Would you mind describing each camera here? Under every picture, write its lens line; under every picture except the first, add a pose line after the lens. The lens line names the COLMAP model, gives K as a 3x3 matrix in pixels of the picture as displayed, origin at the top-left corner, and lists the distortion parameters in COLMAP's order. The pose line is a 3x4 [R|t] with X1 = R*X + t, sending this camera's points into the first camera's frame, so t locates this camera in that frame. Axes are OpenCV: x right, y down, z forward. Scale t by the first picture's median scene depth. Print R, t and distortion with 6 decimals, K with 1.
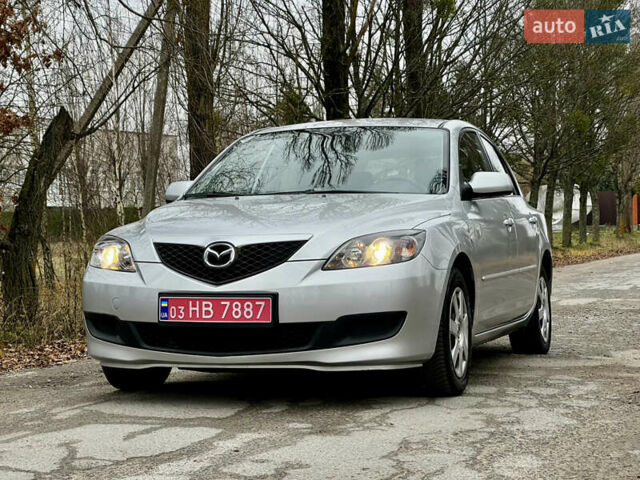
lens RADIAL K [[1424.2, 0, 306.7], [0, 1424.2, 253.7], [0, 0, 1]] dist [0.215879, 0.000000]
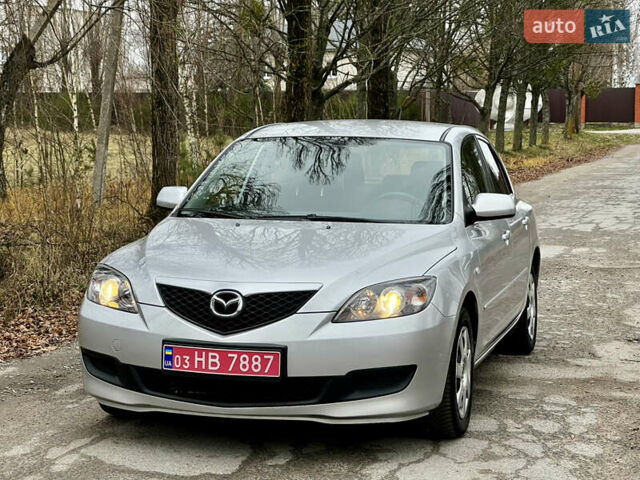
lens RADIAL K [[1424.2, 0, 316.2], [0, 1424.2, 241.6], [0, 0, 1]] dist [0.215879, 0.000000]
pose [[0.998612, 0.022007, 0.047861, -0.046804], [-0.025627, 0.996748, 0.076400, -0.114763], [-0.046024, -0.077521, 0.995928, 0.032219]]
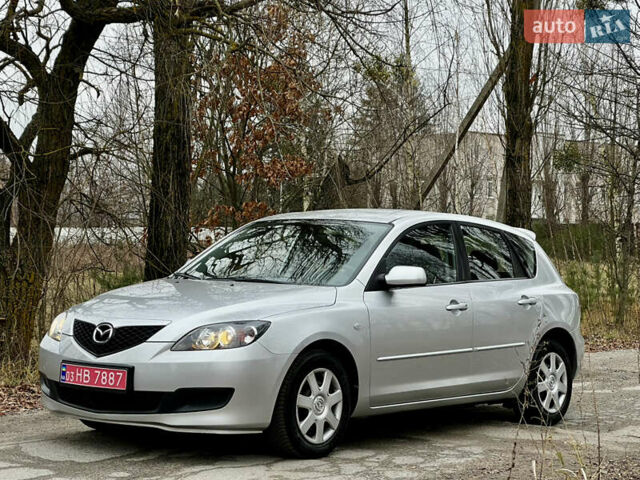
lens RADIAL K [[1424.2, 0, 322.4], [0, 1424.2, 239.6], [0, 0, 1]] dist [0.215879, 0.000000]
pose [[0.940413, 0.039410, -0.337743, 0.541750], [-0.044544, 0.998980, -0.007459, -0.080207], [0.337105, 0.022059, 0.941209, -0.137218]]
